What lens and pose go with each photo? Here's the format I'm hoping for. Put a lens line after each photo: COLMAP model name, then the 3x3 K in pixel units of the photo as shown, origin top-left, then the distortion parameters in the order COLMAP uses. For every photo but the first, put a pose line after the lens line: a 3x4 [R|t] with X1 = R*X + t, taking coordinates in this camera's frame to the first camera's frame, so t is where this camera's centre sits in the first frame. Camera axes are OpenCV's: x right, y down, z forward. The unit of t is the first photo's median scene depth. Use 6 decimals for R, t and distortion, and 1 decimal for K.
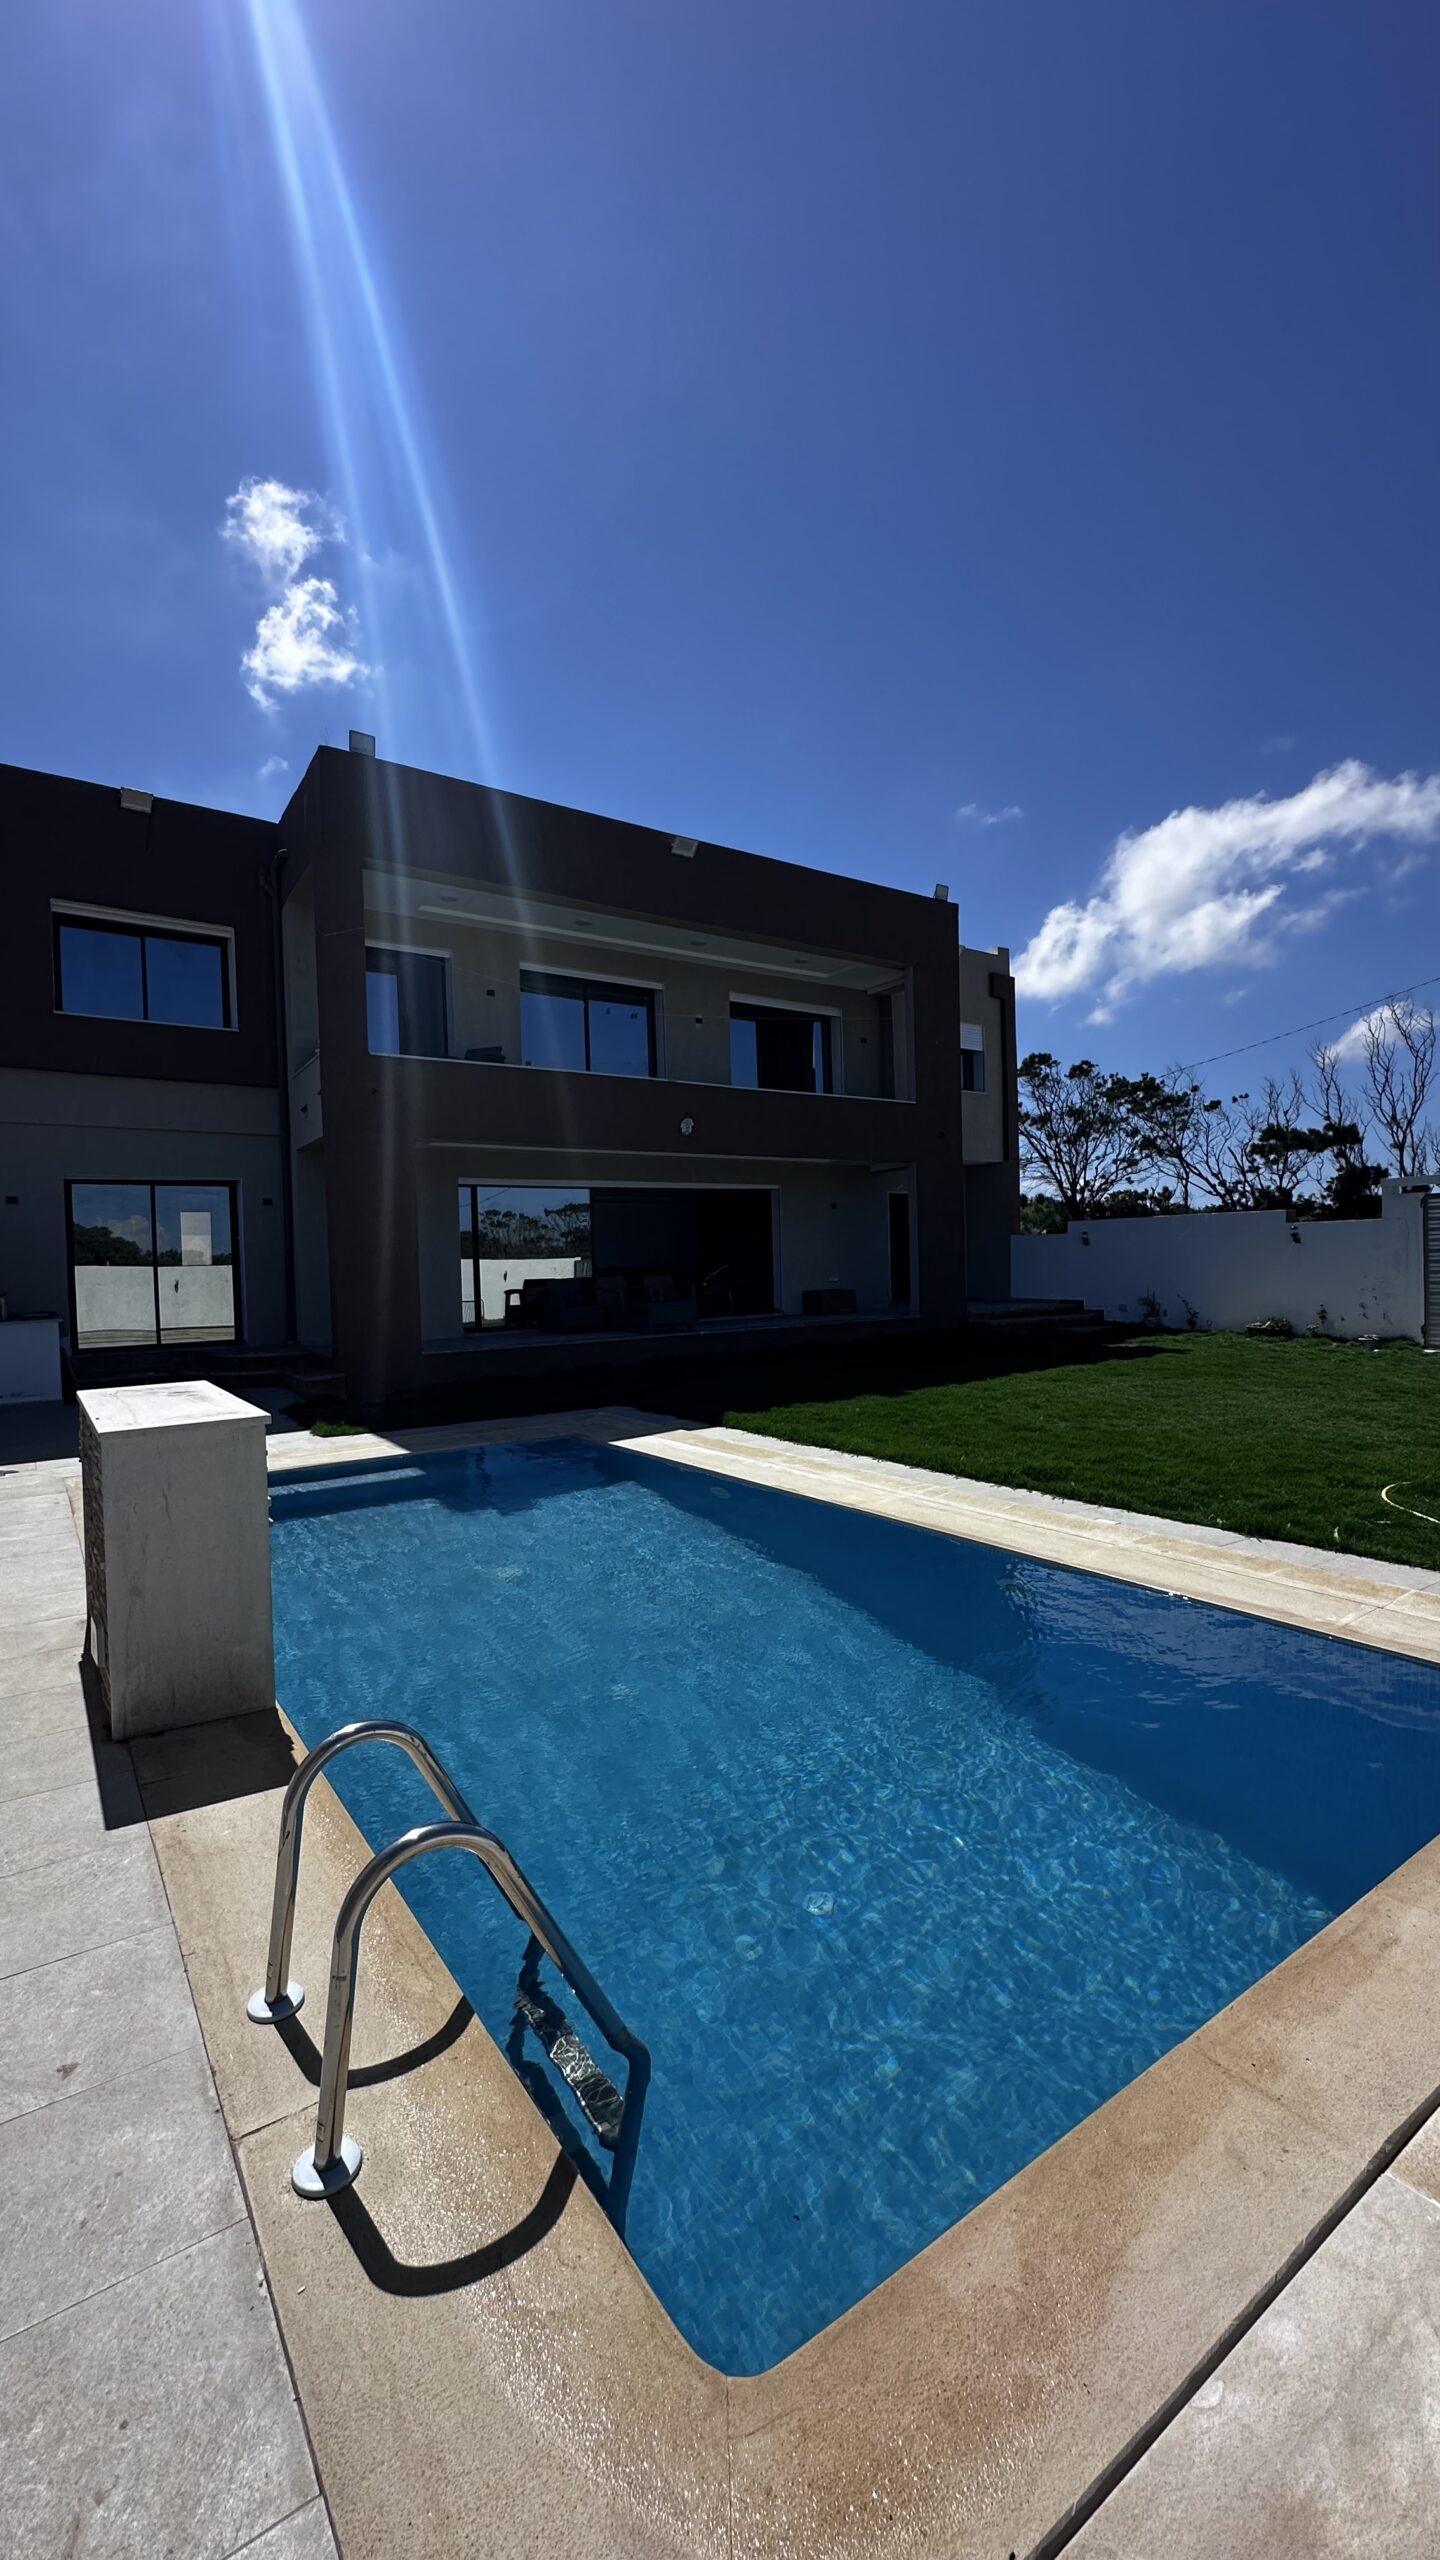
lens RADIAL K [[1024.5, 0, 720.0], [0, 1024.5, 1280.0], [0, 0, 1]] dist [-0.004027, 0.000186]
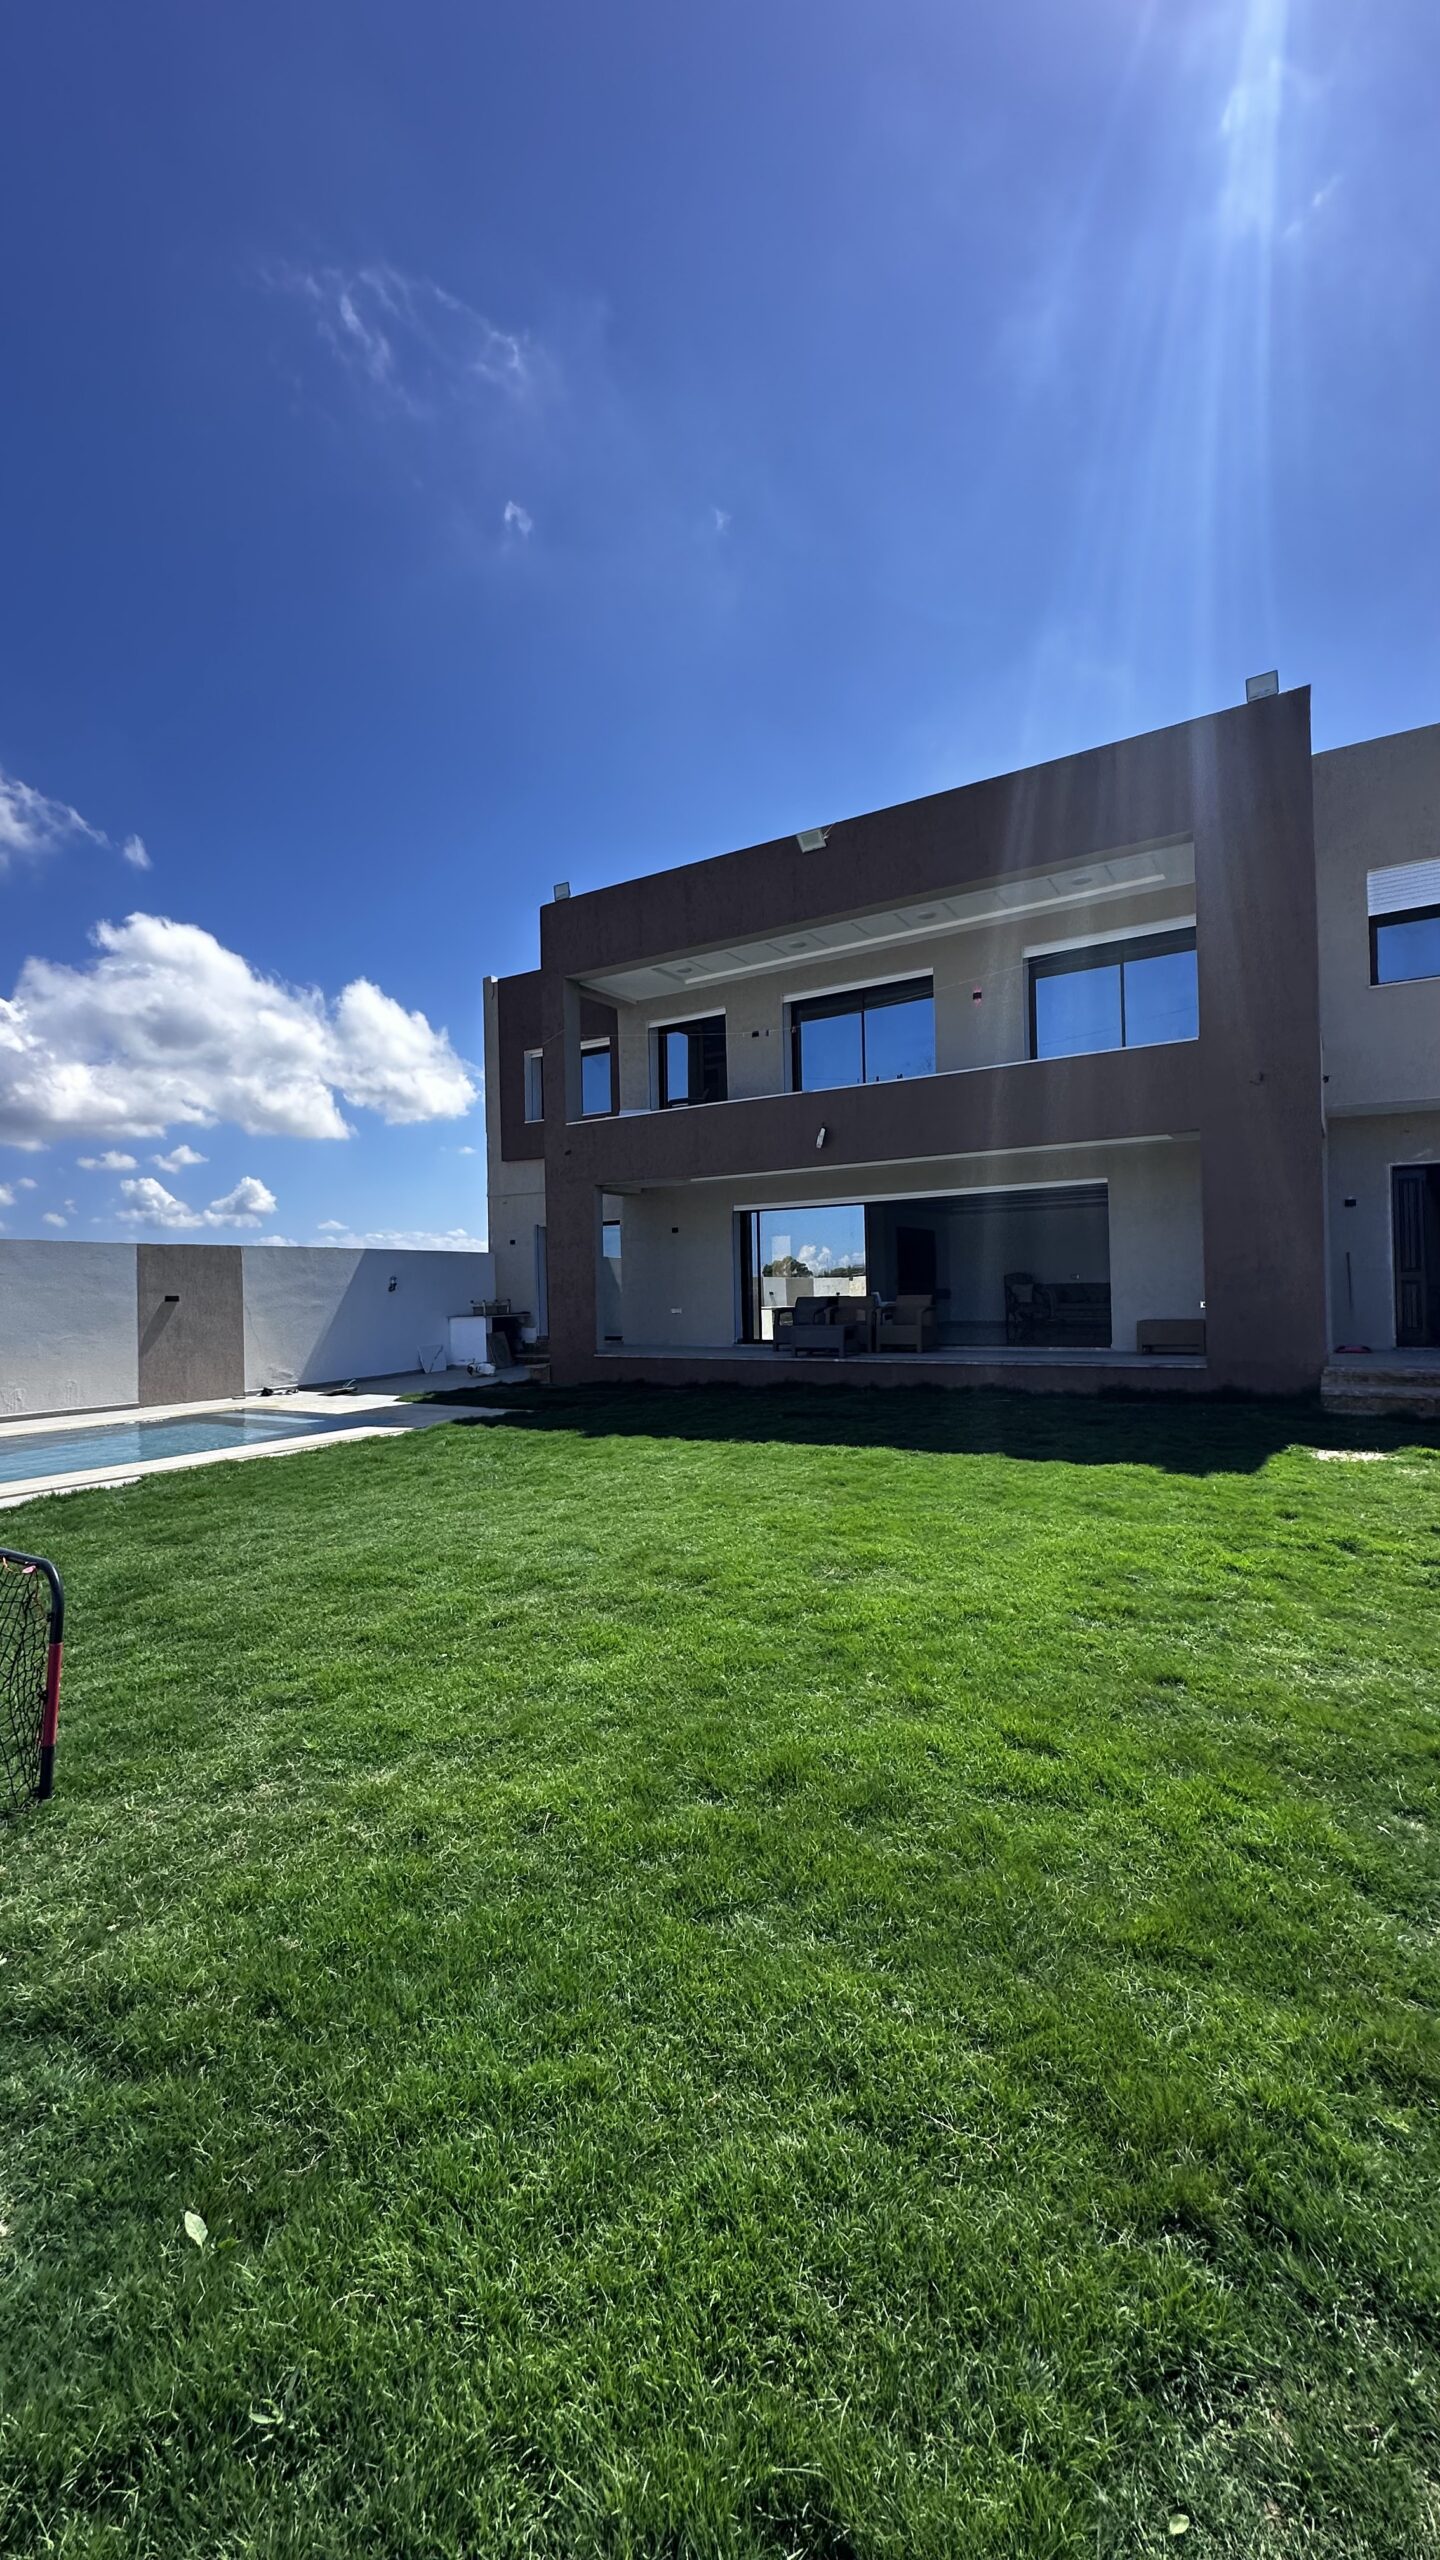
lens RADIAL K [[1024.5, 0, 720.0], [0, 1024.5, 1280.0], [0, 0, 1]] dist [-0.004027, 0.000186]
pose [[0.402126, 0.010221, -0.915527, 0.753939], [-0.005605, 0.999946, 0.008702, -0.029035], [0.915567, 0.001632, 0.402161, 0.525420]]
